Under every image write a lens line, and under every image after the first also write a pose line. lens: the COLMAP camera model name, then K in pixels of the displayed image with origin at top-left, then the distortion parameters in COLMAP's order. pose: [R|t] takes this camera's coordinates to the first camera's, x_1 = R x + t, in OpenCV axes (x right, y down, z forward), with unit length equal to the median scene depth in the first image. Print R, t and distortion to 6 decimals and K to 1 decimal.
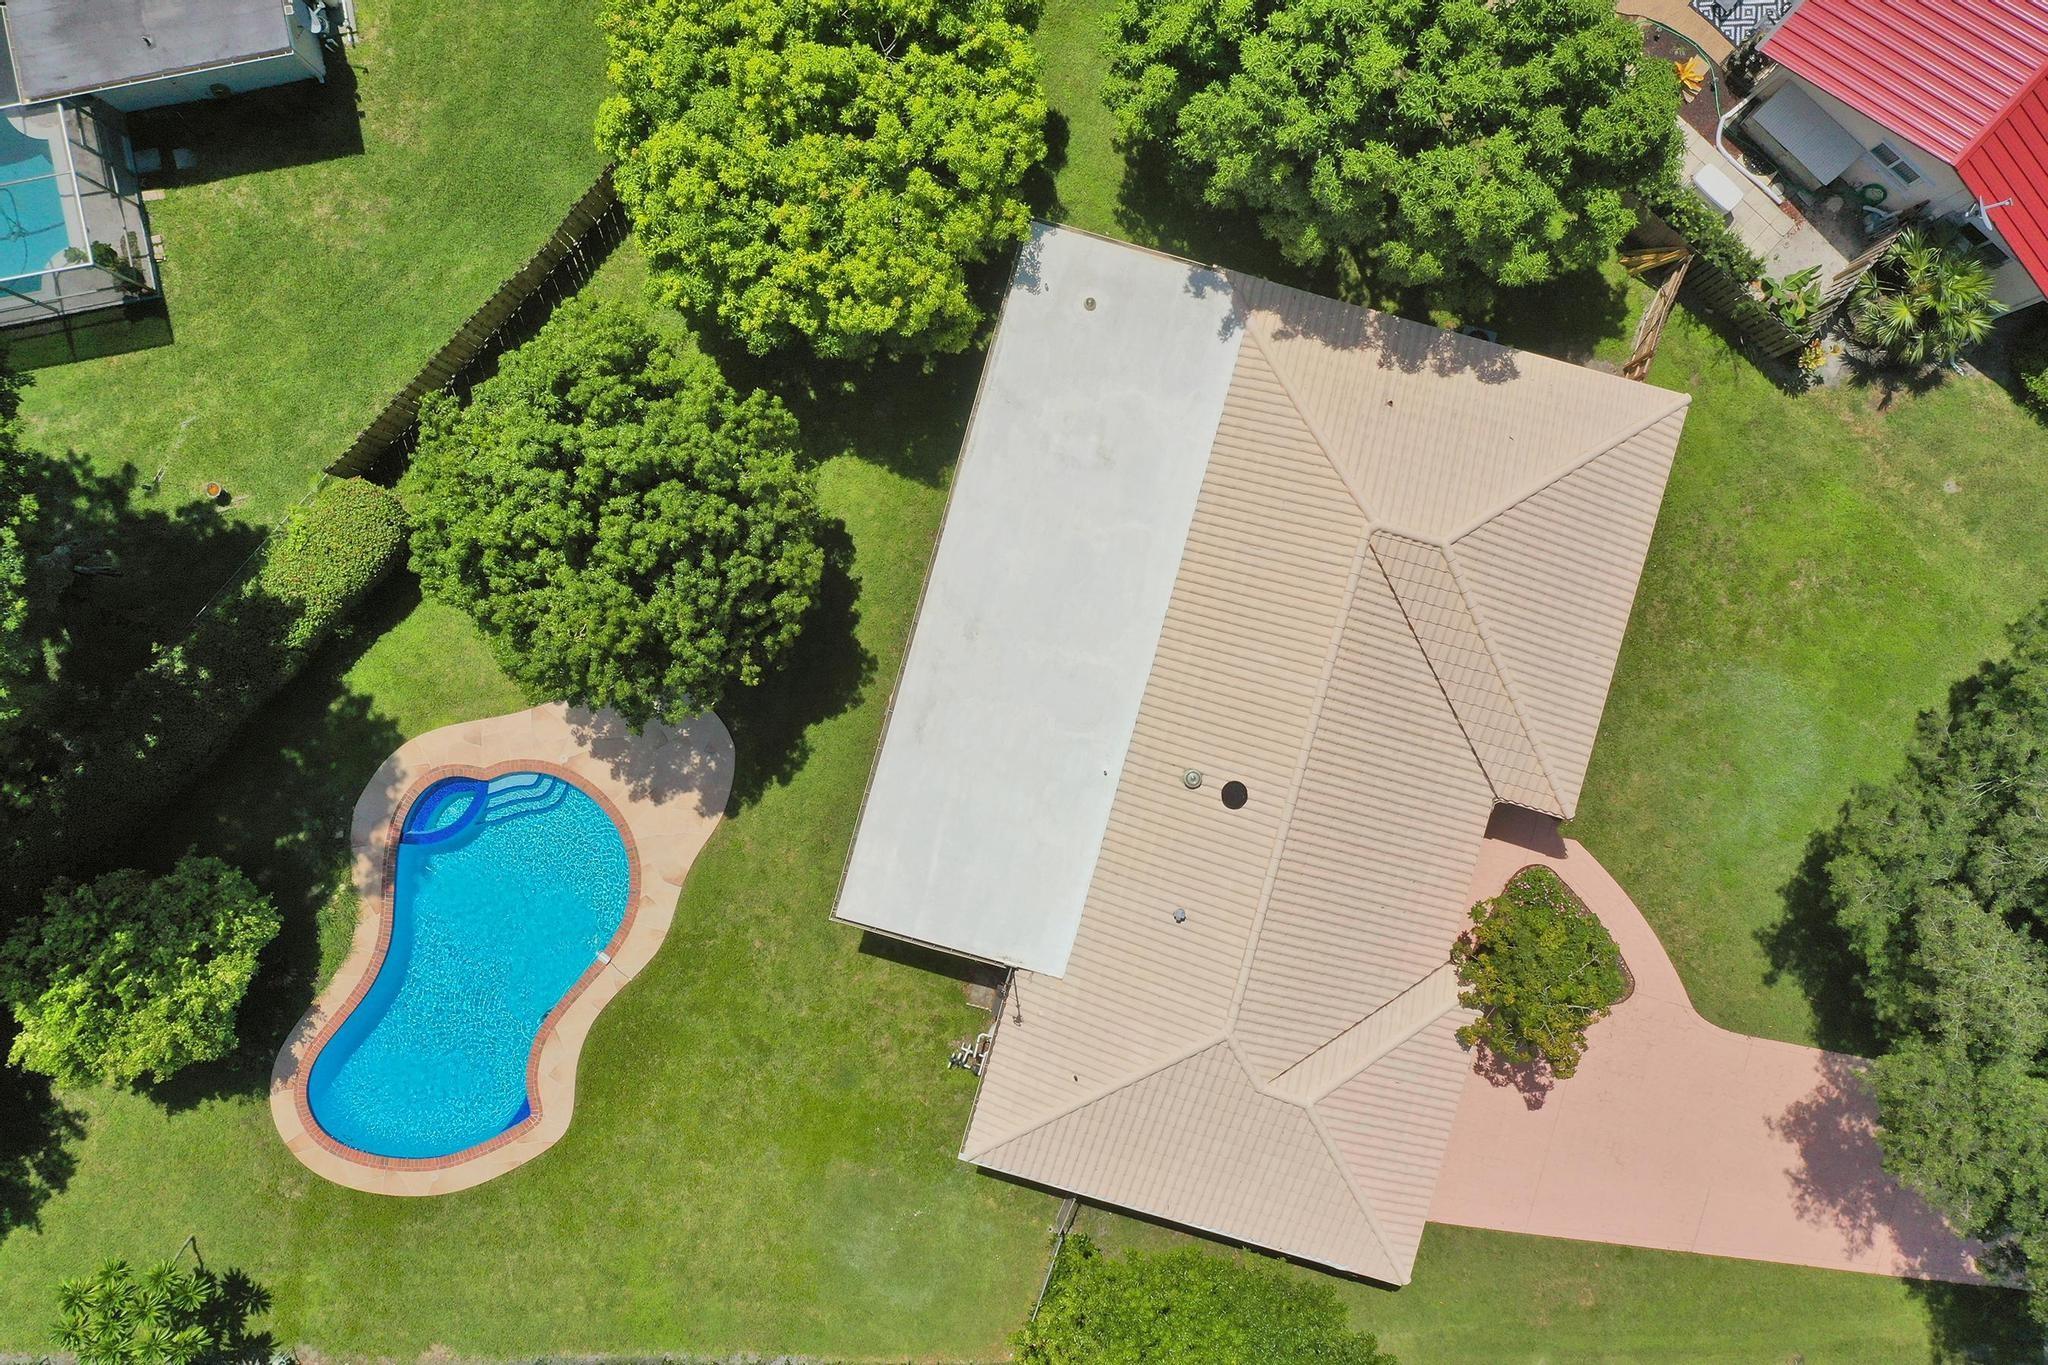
lens RADIAL K [[1676.2, 0, 1024.0], [0, 1676.2, 682.5], [0, 0, 1]] dist [0.009443, 0.012562]
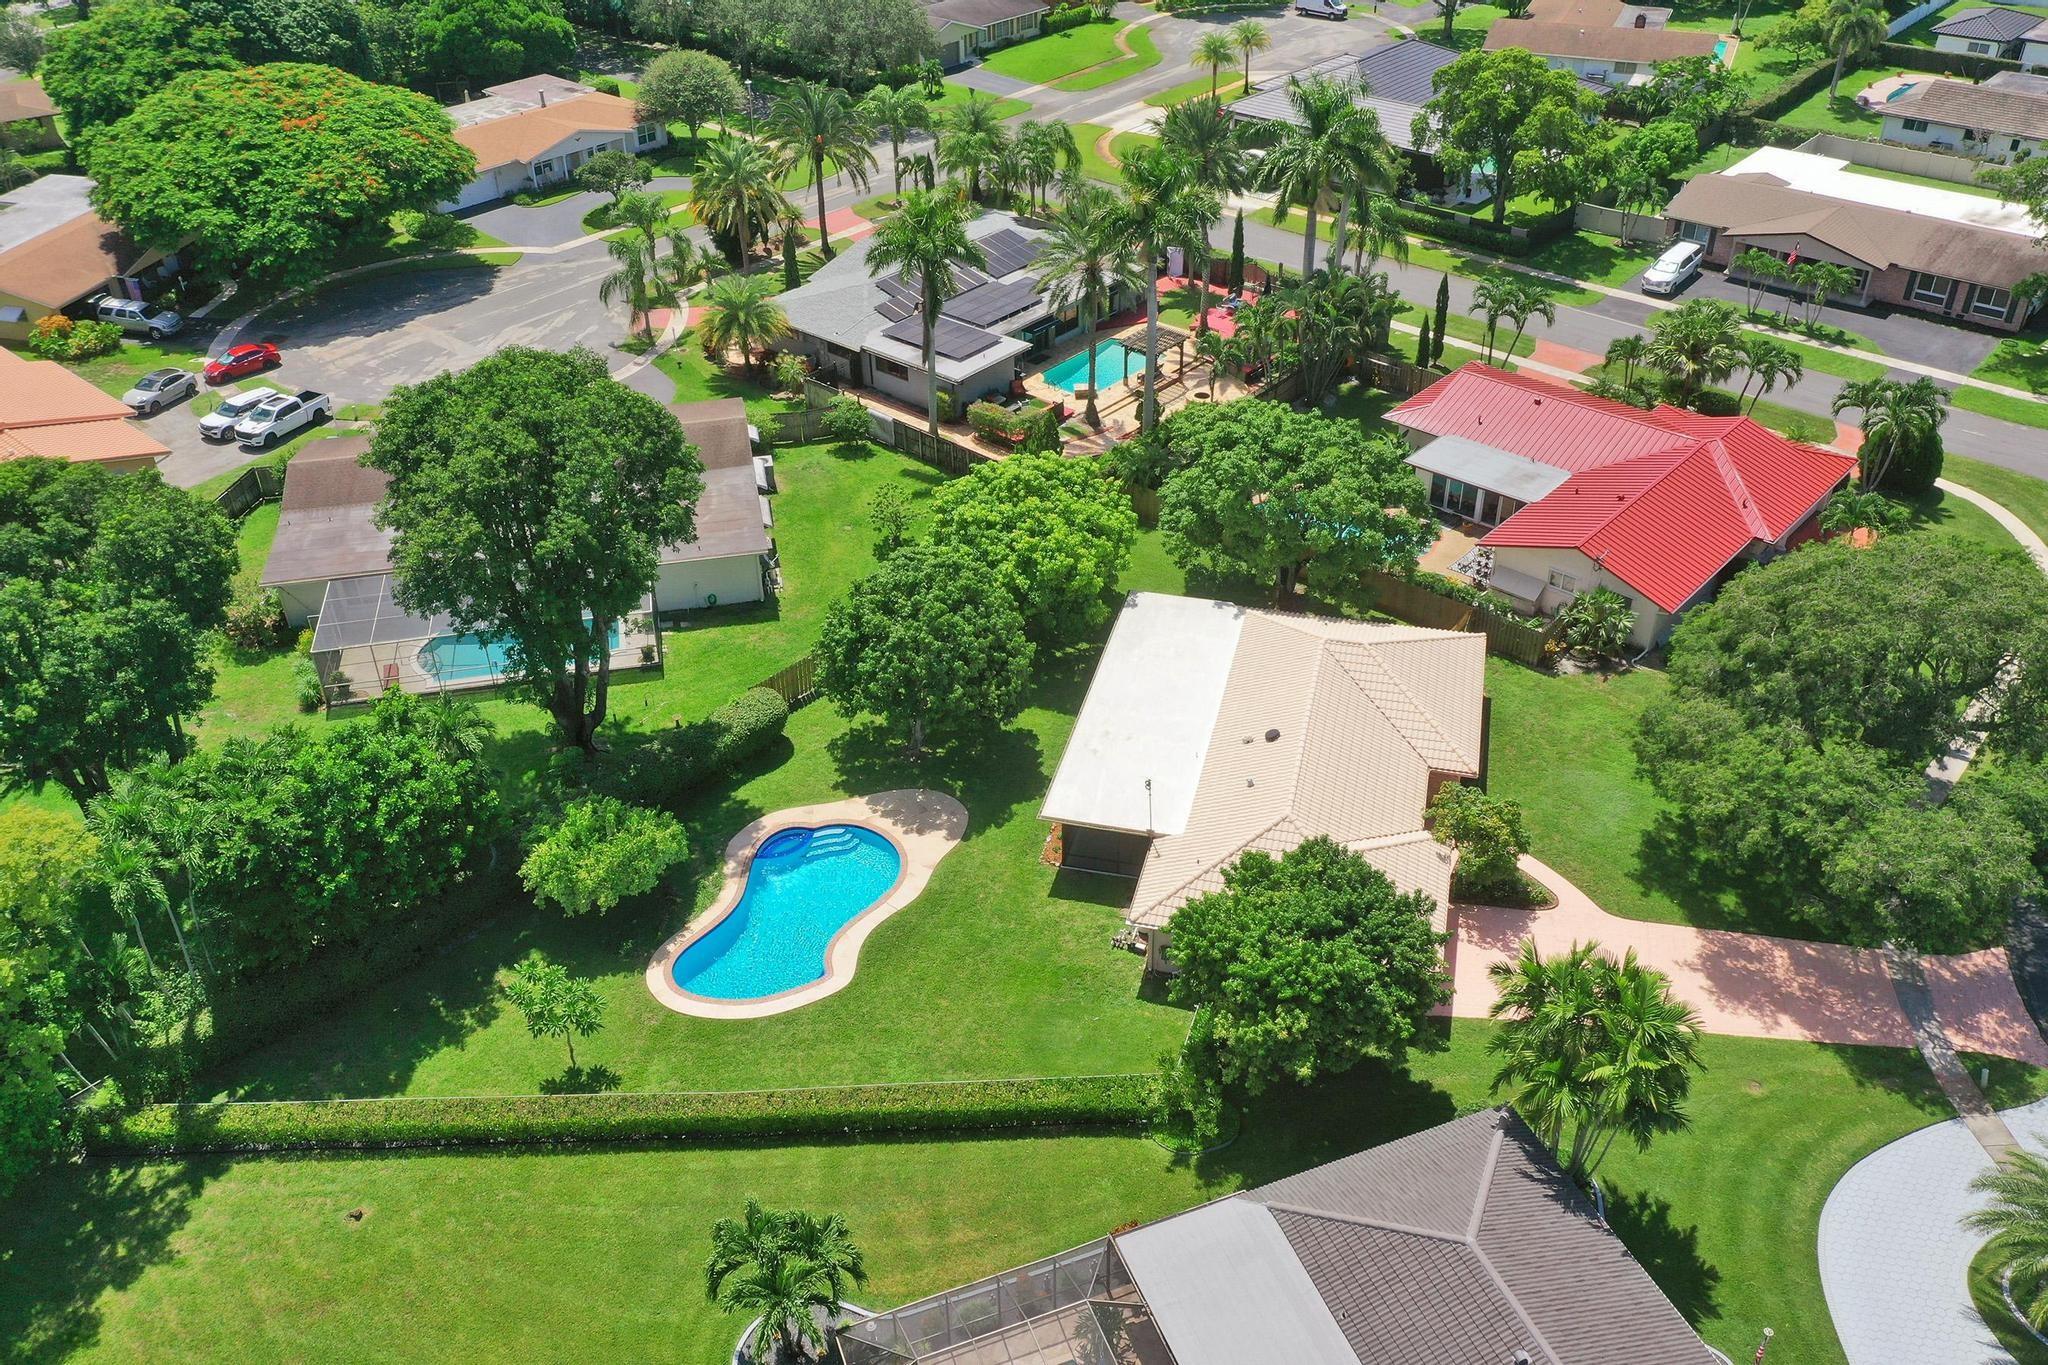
lens RADIAL K [[1653.9, 0, 1024.0], [0, 1653.9, 682.5], [0, 0, 1]] dist [0.009827, -0.001016]
pose [[0.999854, -0.014490, 0.009014, -0.131276], [0.015655, 0.568586, -0.822475, 1.290342], [0.006792, 0.822496, 0.568730, -0.018517]]
